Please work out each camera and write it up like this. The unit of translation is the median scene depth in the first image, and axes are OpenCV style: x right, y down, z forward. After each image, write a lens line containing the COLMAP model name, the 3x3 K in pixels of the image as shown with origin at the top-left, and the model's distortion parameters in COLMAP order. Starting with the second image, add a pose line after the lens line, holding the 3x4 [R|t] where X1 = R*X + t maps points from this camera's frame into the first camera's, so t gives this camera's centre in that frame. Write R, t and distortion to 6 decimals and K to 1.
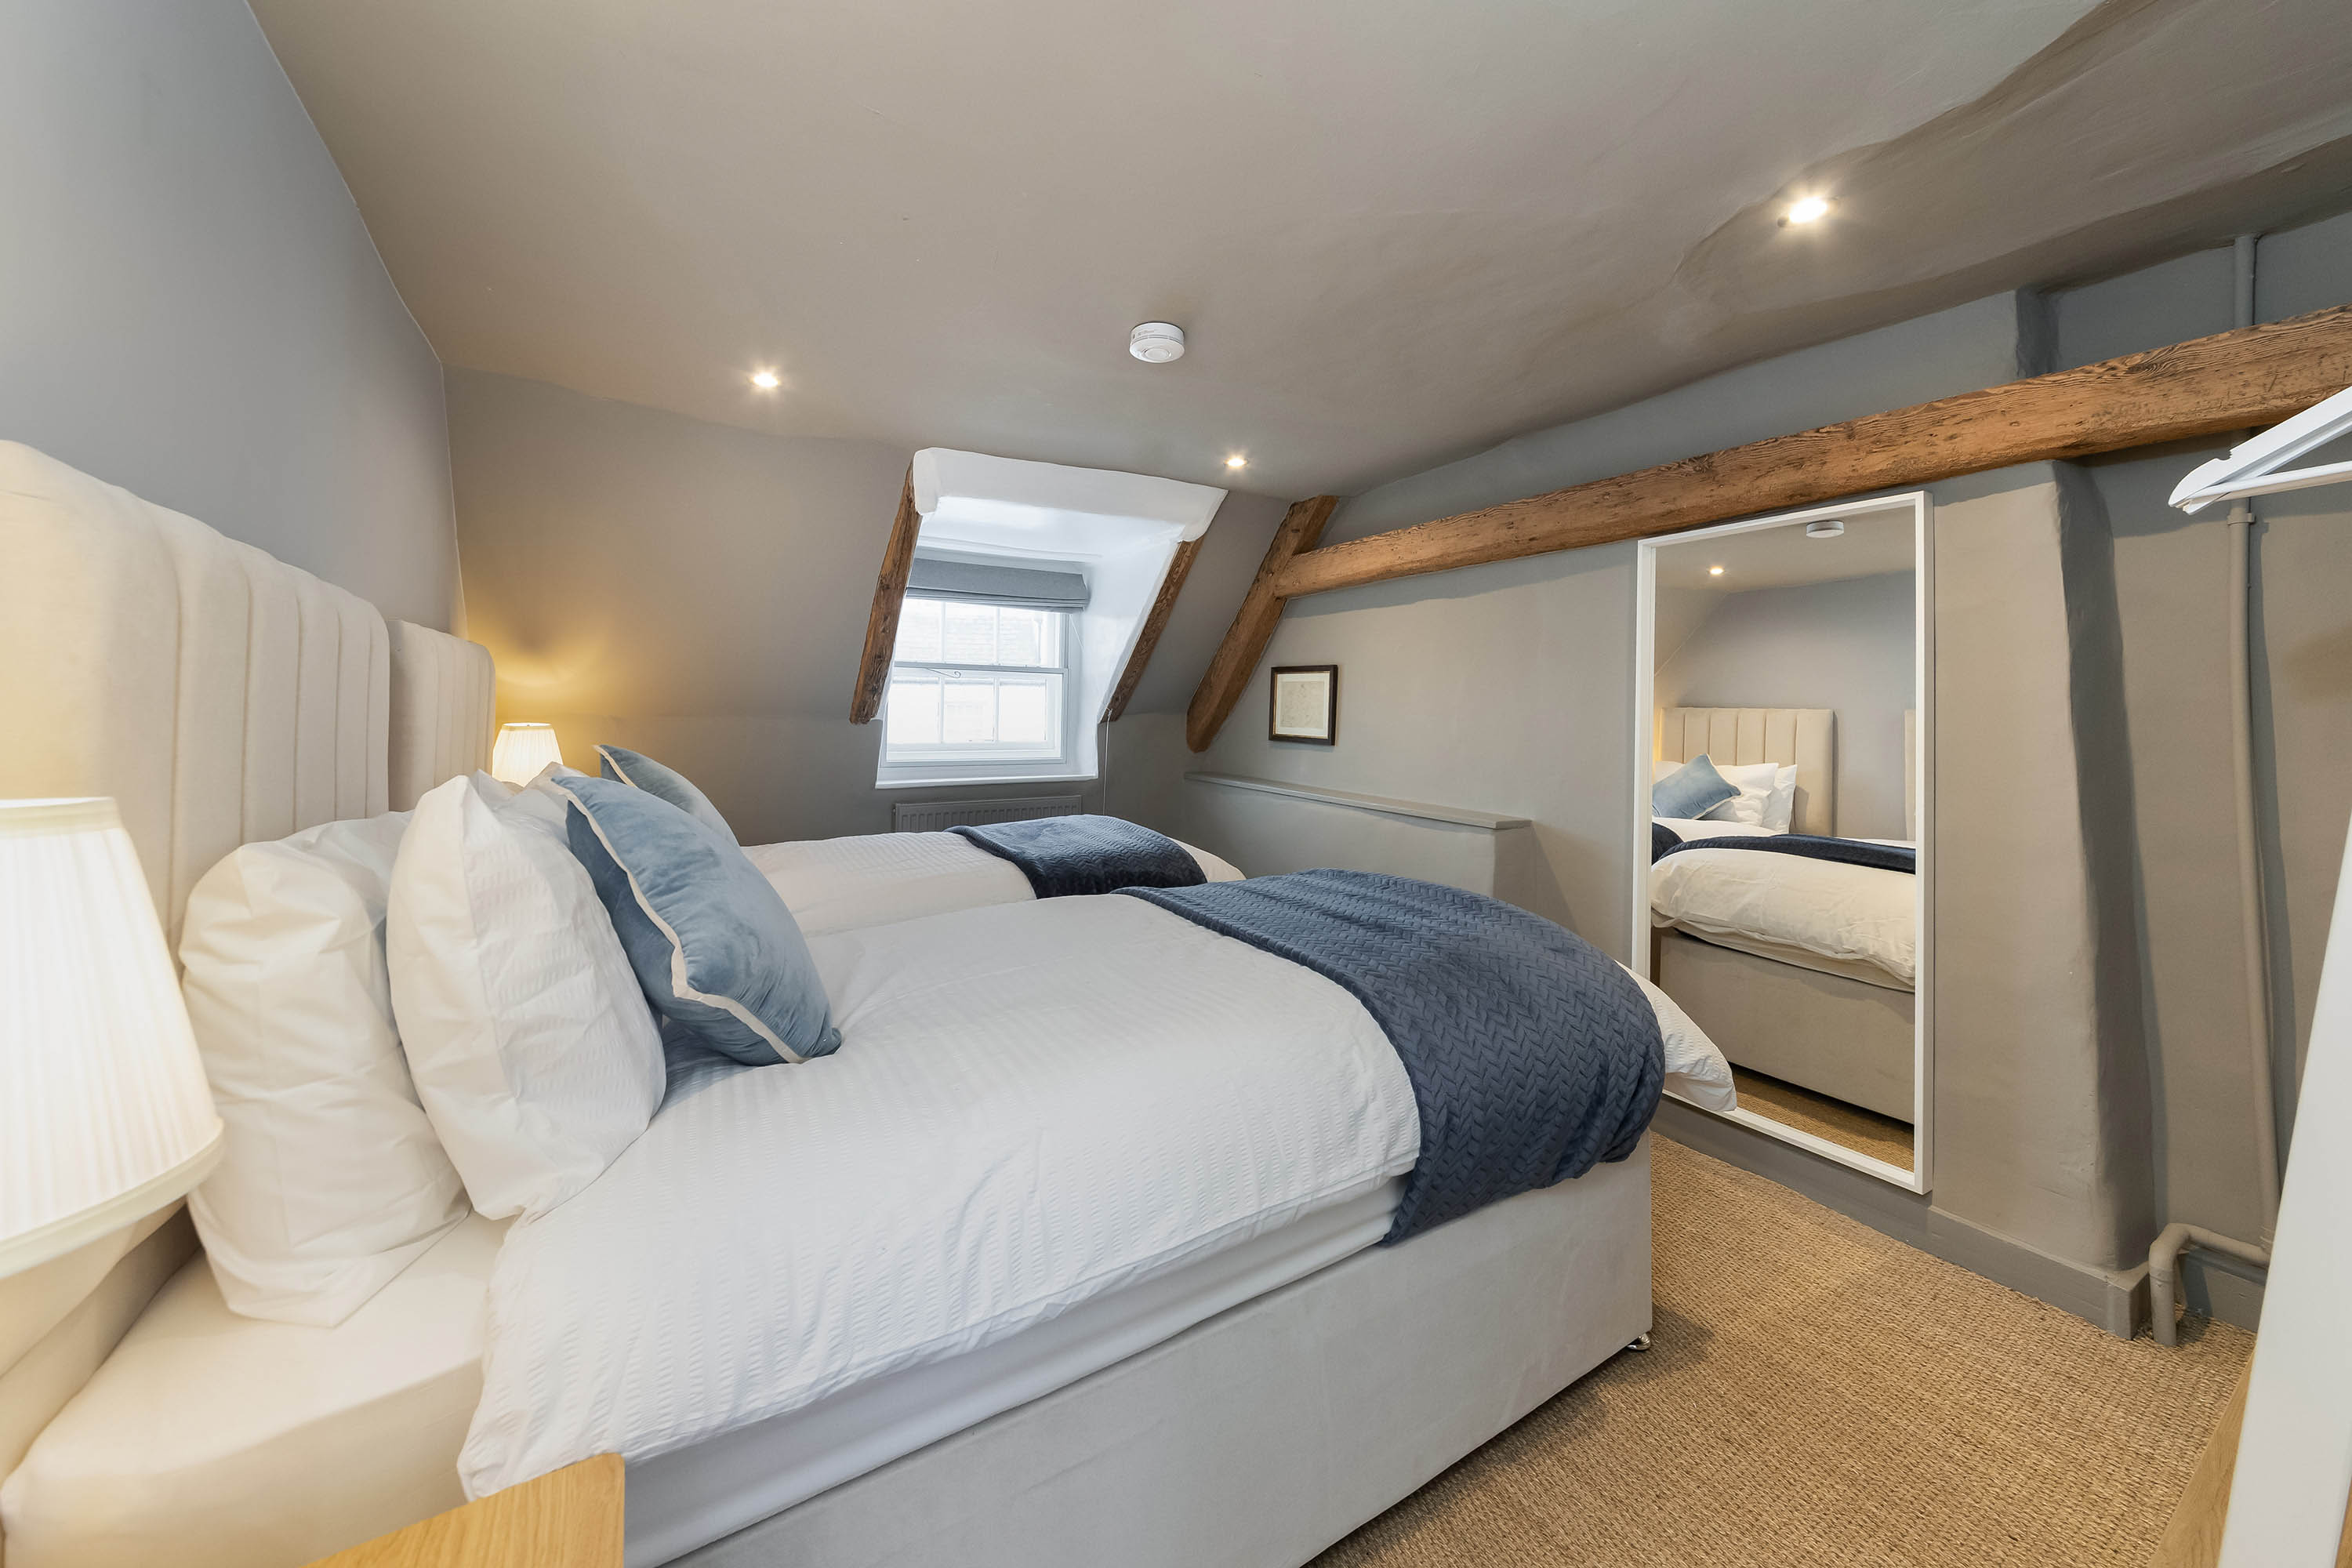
lens RADIAL K [[837.7, 0, 1177.7], [0, 837.7, 677.1], [0, 0, 1]] dist [-0.007493, -0.000412]
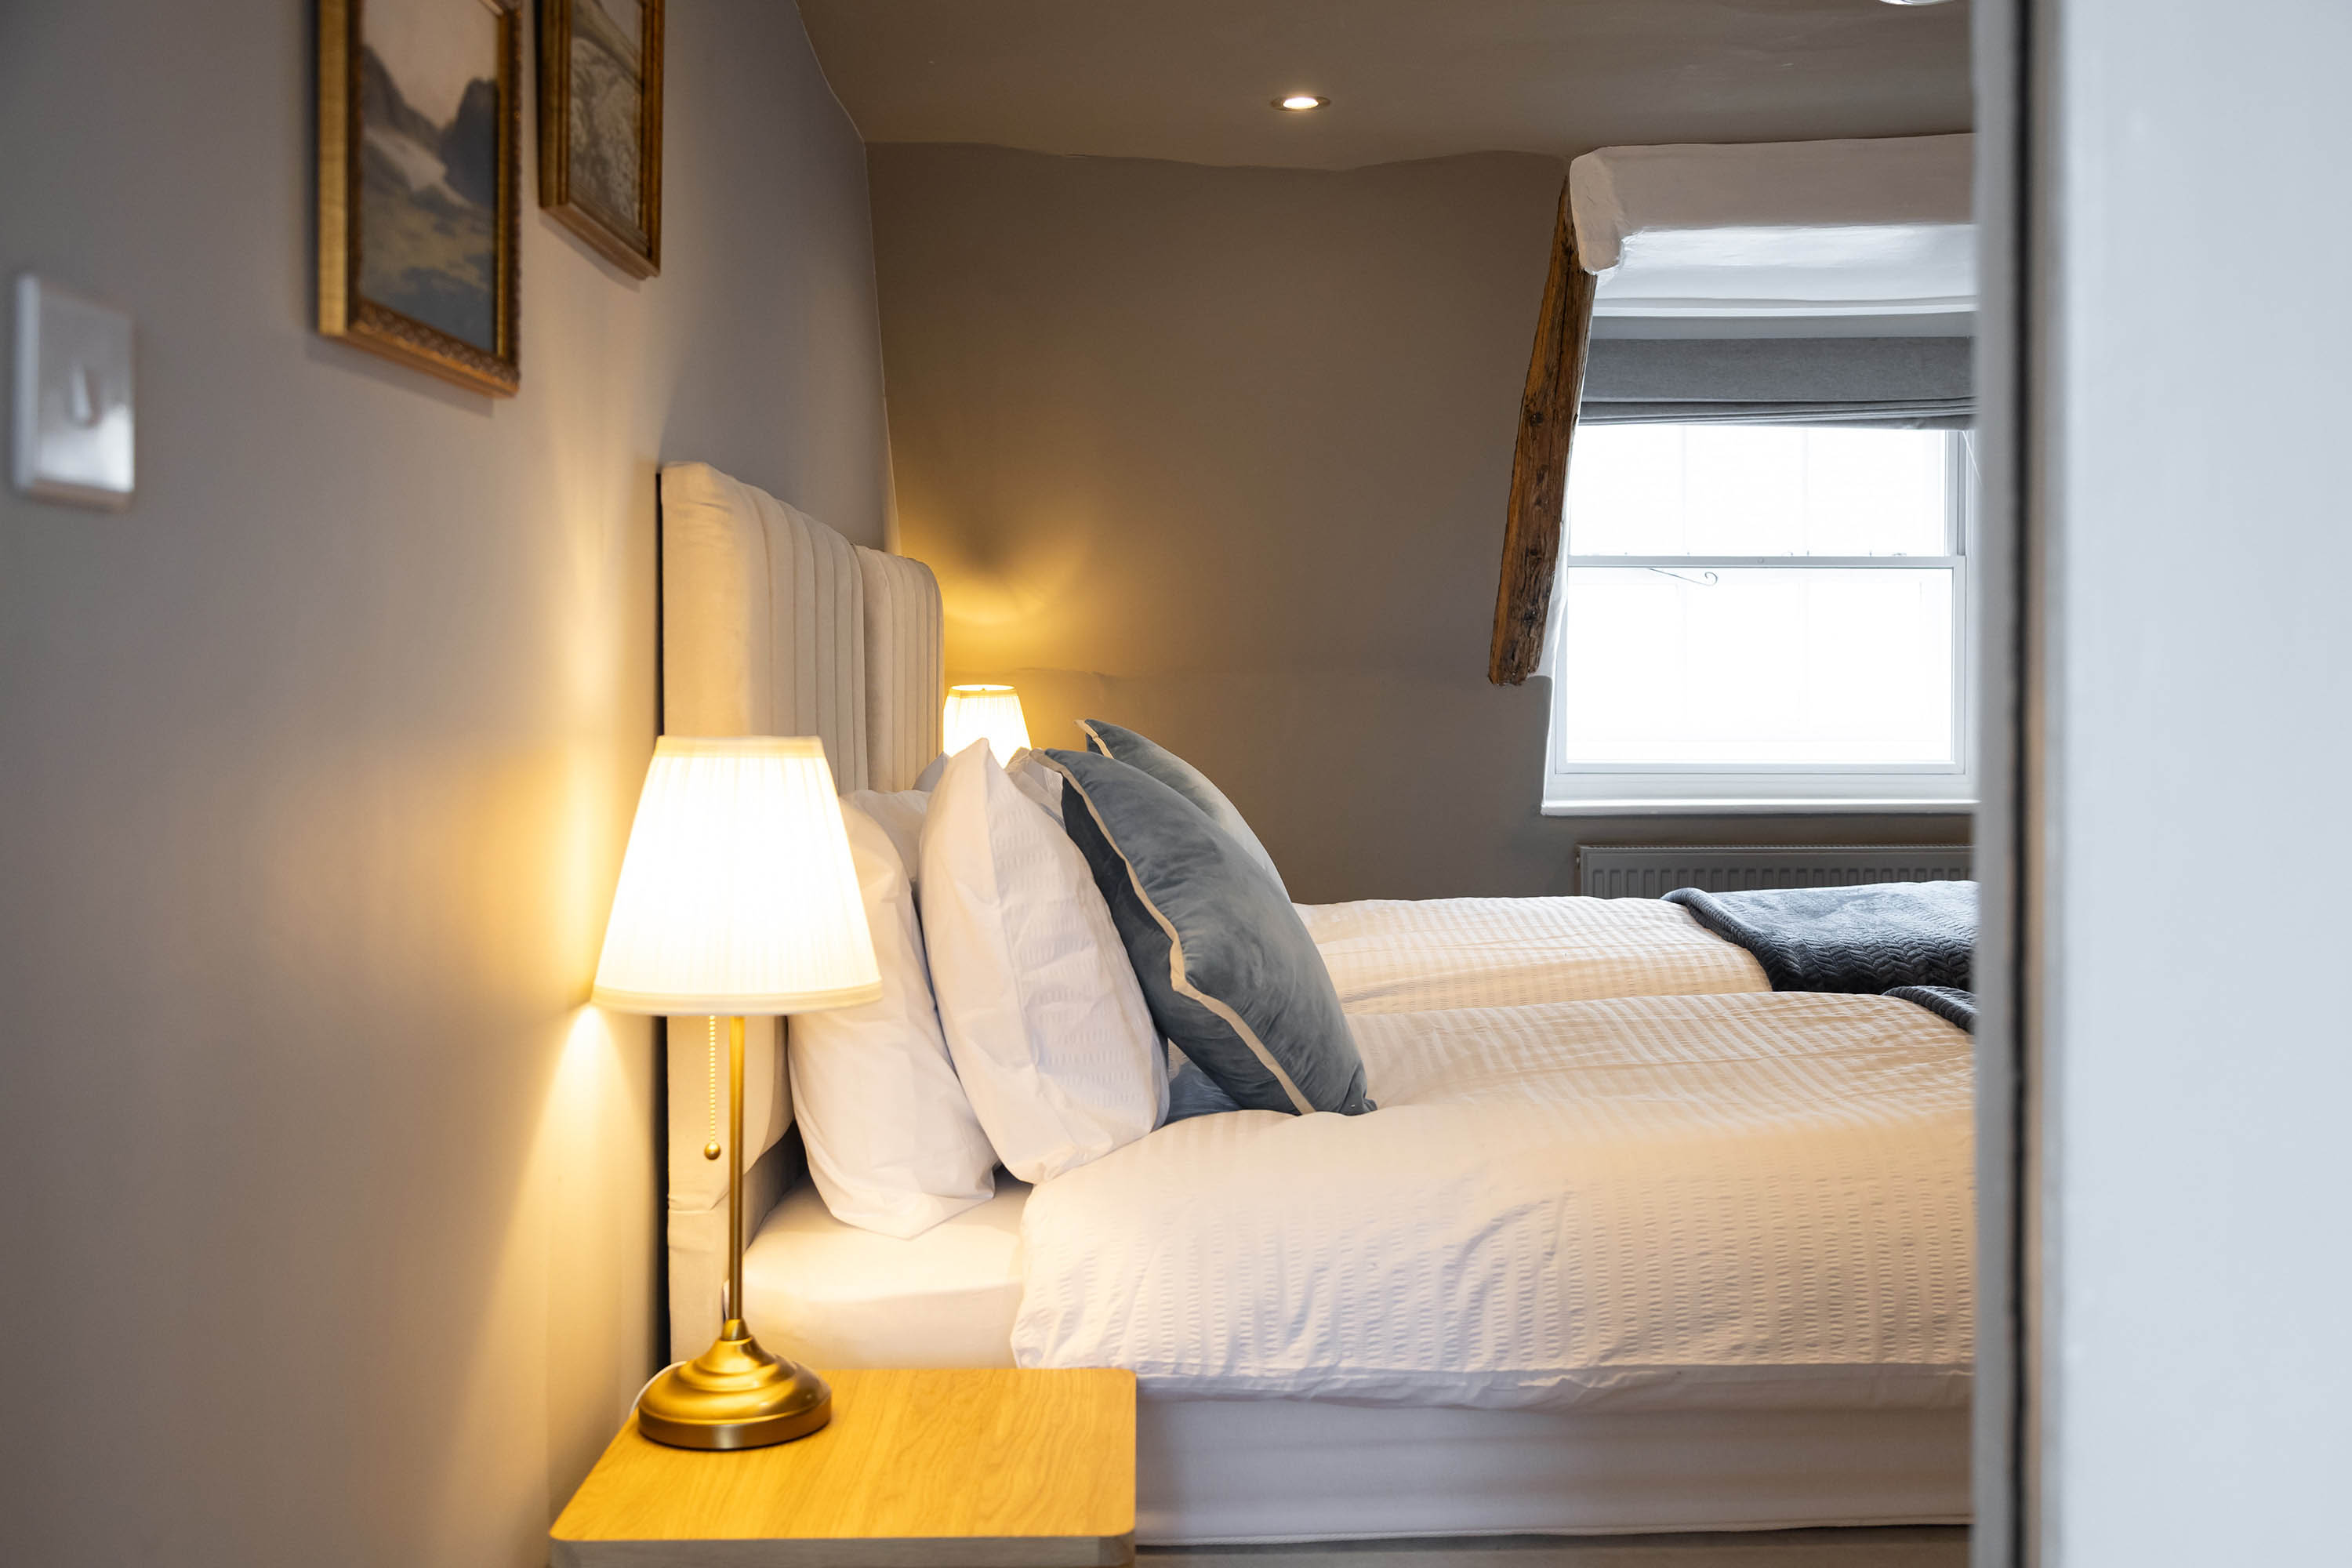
lens RADIAL K [[4740.8, 0, 1176.0], [0, 4740.8, 688.0], [0, 0, 1]] dist [0.008269, -0.009031]
pose [[0.840634, -0.001667, -0.541601, 1.967695], [0.031923, 0.998409, 0.046477, -0.160786], [0.540662, -0.056360, 0.839350, -2.967090]]
